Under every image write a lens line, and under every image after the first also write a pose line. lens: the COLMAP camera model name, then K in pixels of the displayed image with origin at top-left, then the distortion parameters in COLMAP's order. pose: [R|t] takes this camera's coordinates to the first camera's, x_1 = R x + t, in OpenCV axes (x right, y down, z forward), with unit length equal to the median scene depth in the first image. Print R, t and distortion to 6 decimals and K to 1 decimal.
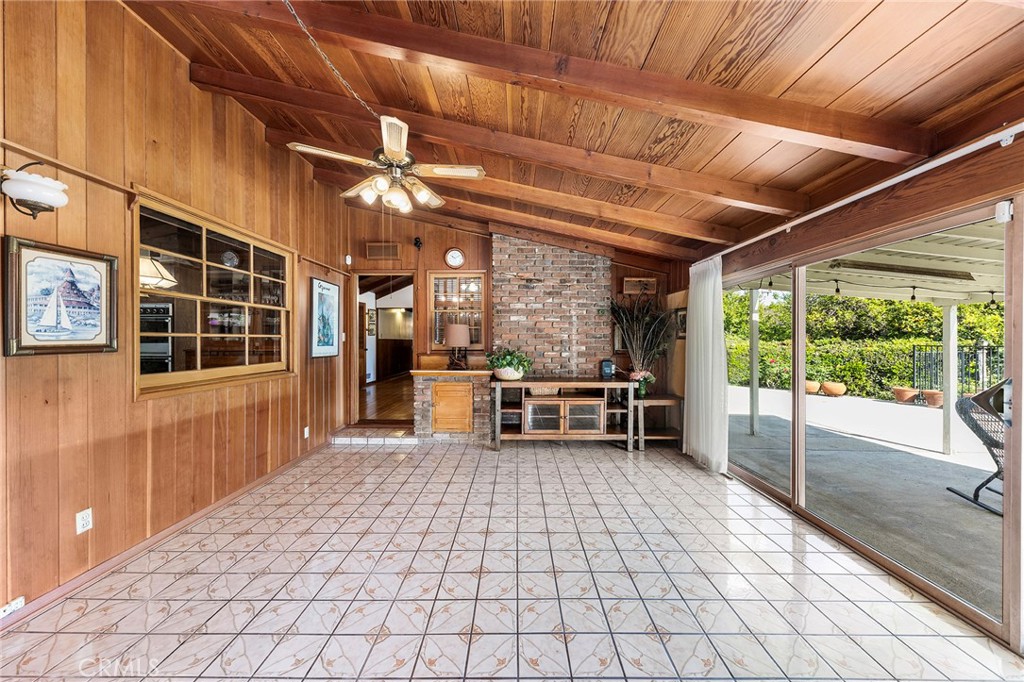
lens RADIAL K [[353.7, 0, 496.8], [0, 353.7, 343.1], [0, 0, 1]] dist [0.003030, -0.000614]
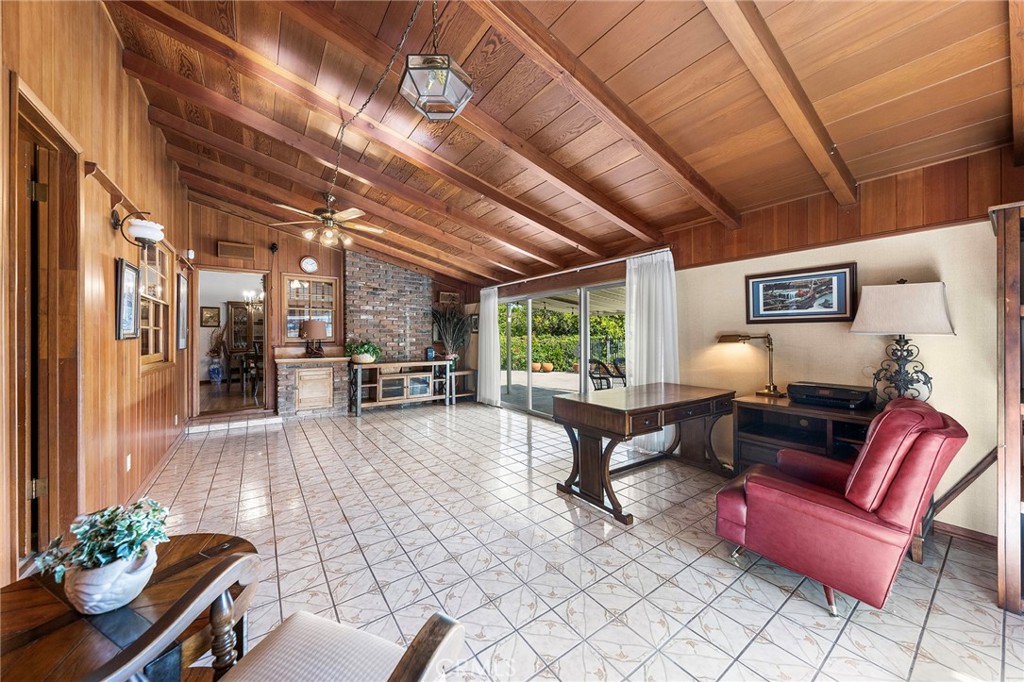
lens RADIAL K [[353.7, 0, 509.7], [0, 353.7, 337.0], [0, 0, 1]] dist [0.003030, -0.000614]
pose [[0.796842, -0.003281, 0.604178, -0.318441], [0.008236, 0.999951, -0.005432, 0.015326], [-0.604131, 0.009304, 0.796831, -0.374290]]
